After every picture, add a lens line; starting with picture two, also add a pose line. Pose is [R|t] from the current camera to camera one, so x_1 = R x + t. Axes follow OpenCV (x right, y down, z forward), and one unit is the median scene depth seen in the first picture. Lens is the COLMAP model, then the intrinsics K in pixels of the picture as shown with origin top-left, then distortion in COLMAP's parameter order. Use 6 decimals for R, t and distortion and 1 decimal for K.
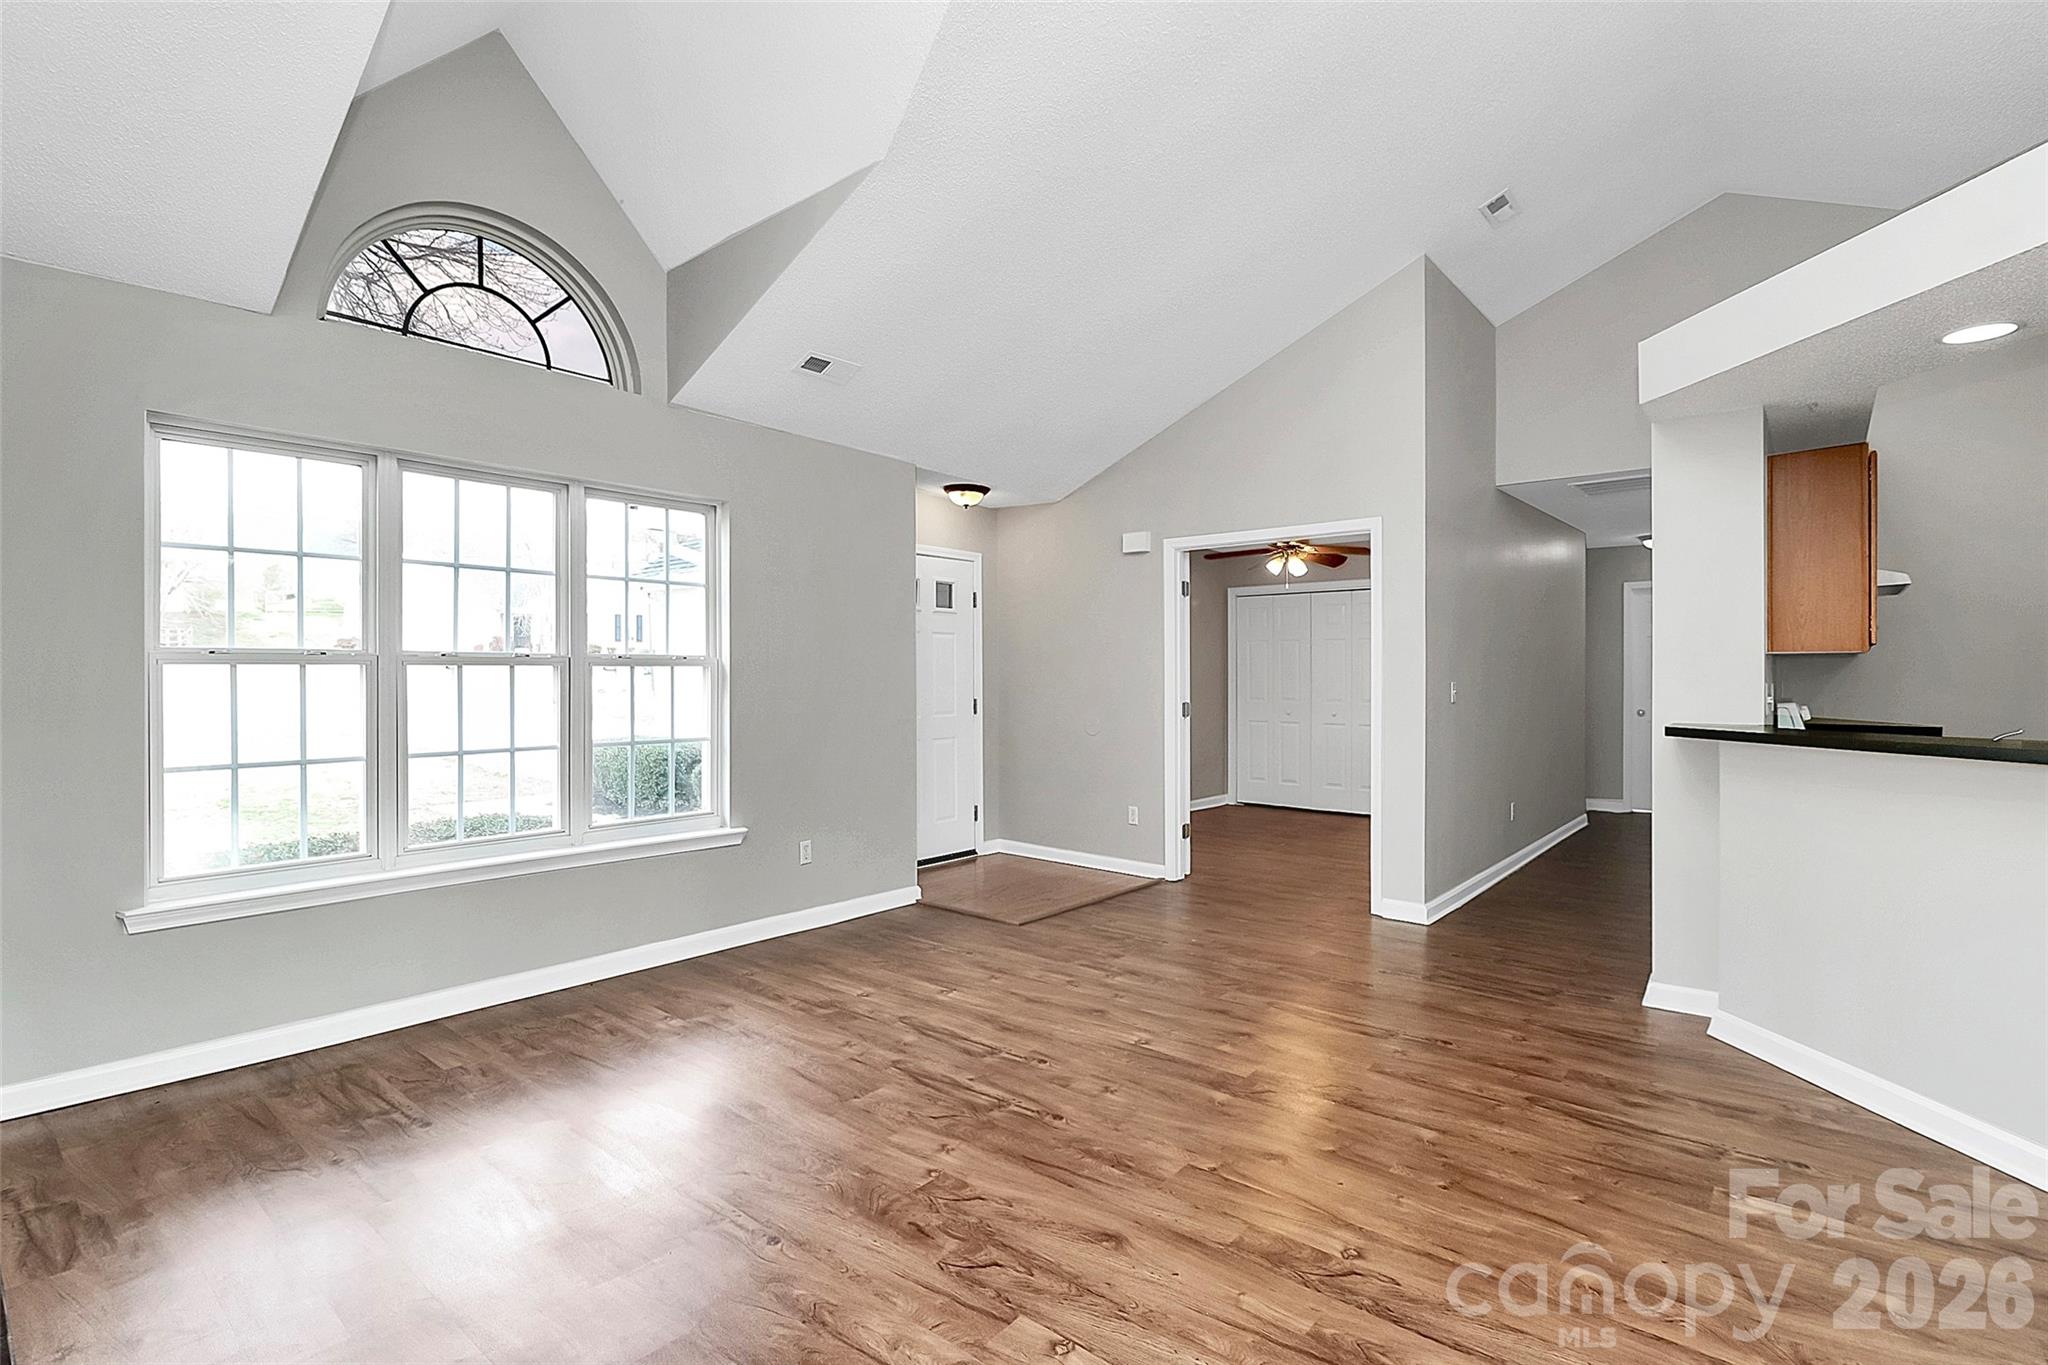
lens RADIAL K [[957.1, 0, 1024.6], [0, 957.1, 678.7], [0, 0, 1]] dist [-0.001677, -0.012413]
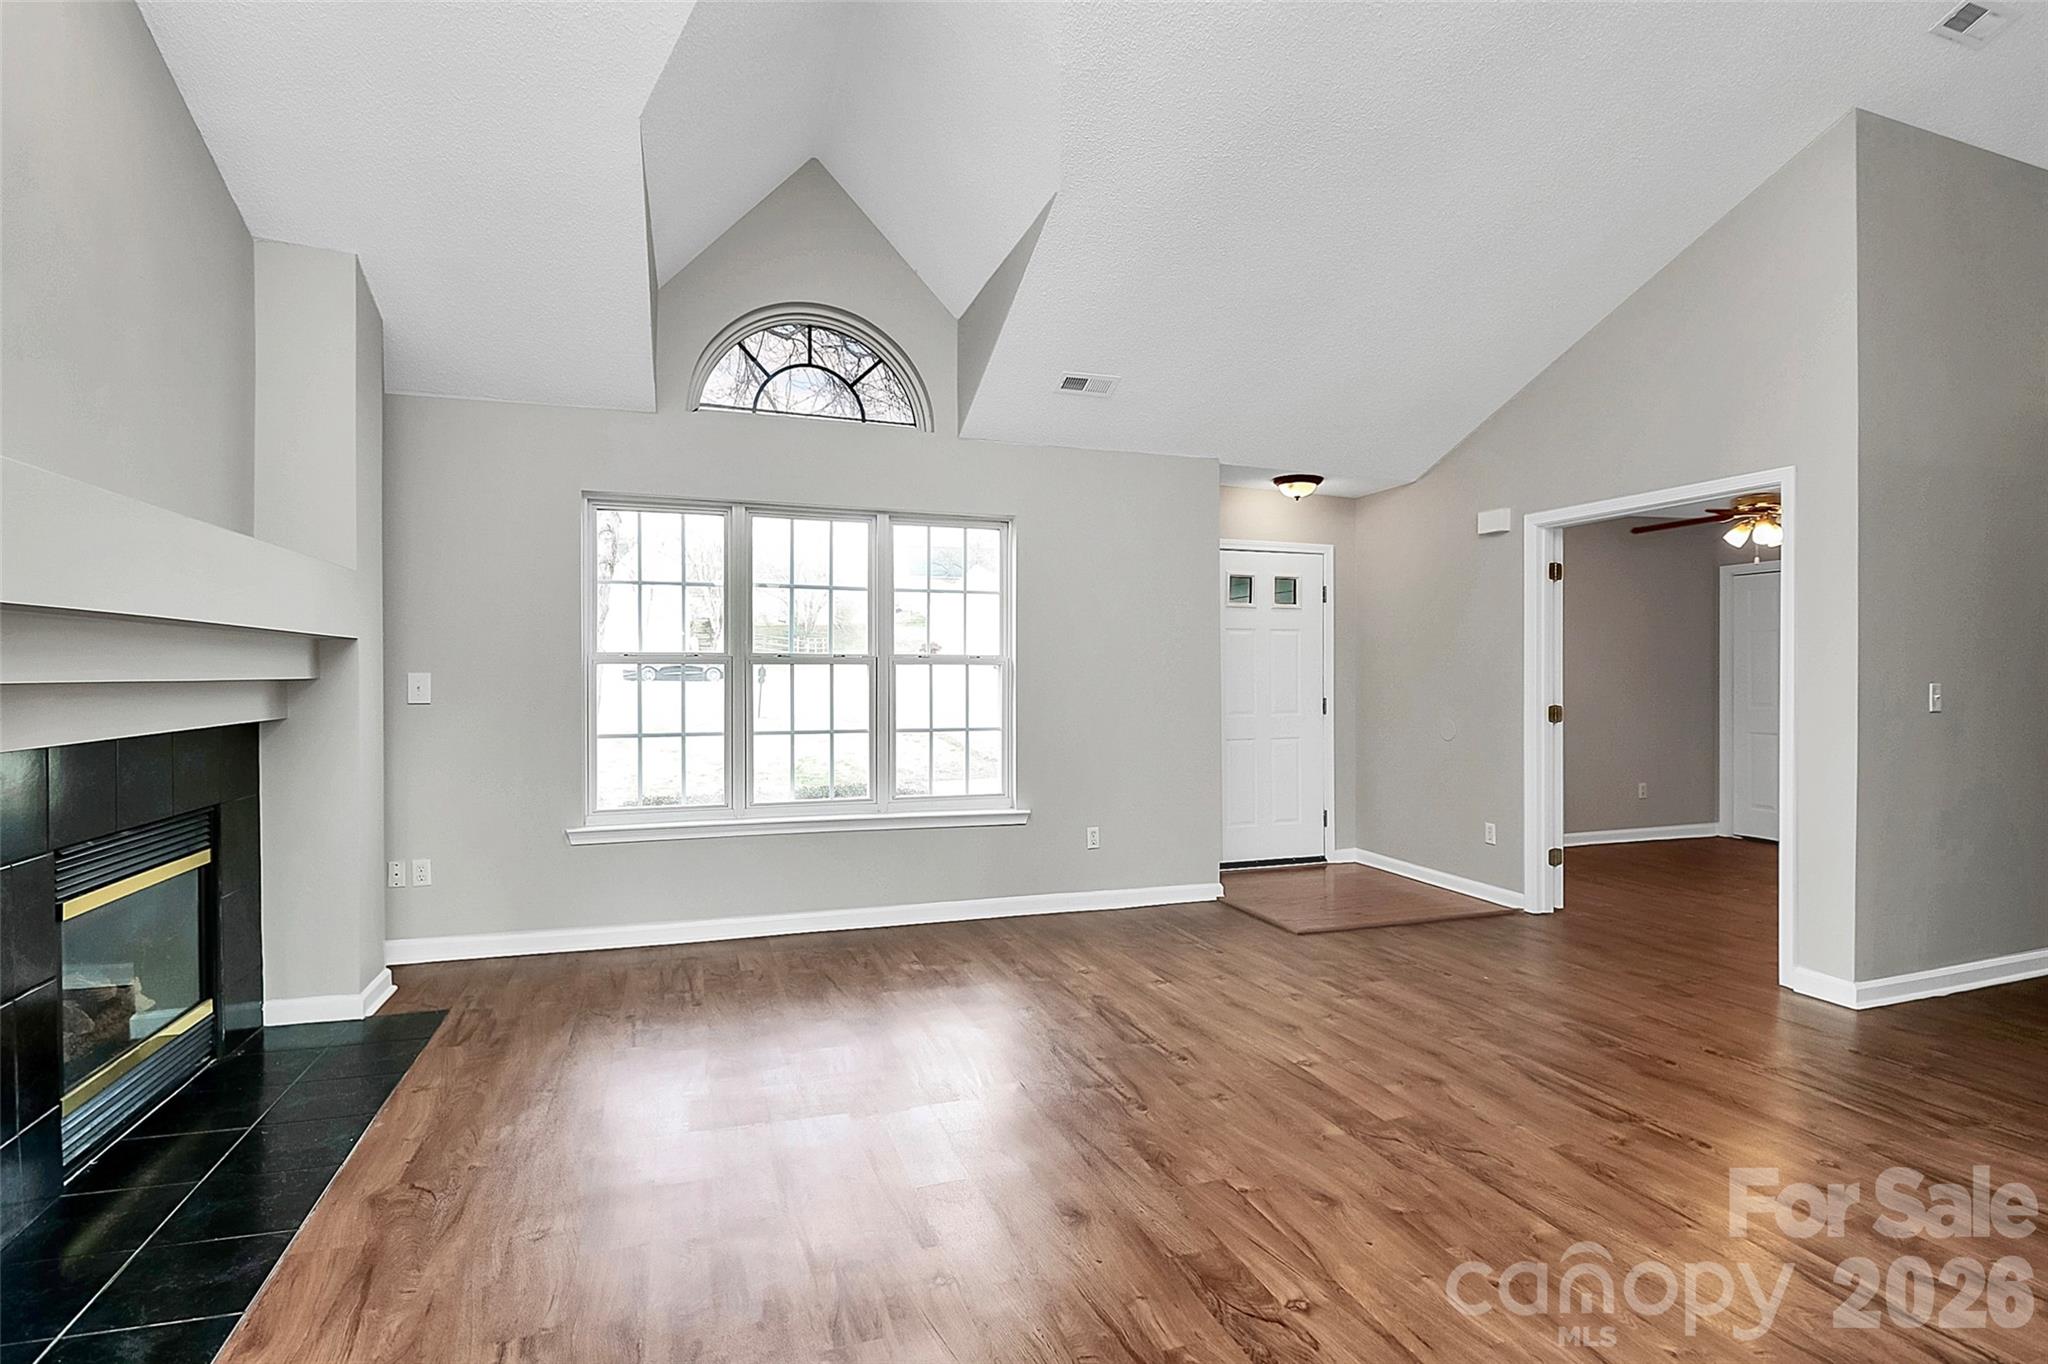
lens RADIAL K [[961.9, 0, 1024.0], [0, 961.9, 682.0], [0, 0, 1]] dist [0.002163, -0.011872]
pose [[0.861184, 0.006016, -0.508258, 0.298847], [-0.003795, 0.999978, 0.005406, 0.001587], [0.508279, -0.002727, 0.861188, 0.040055]]
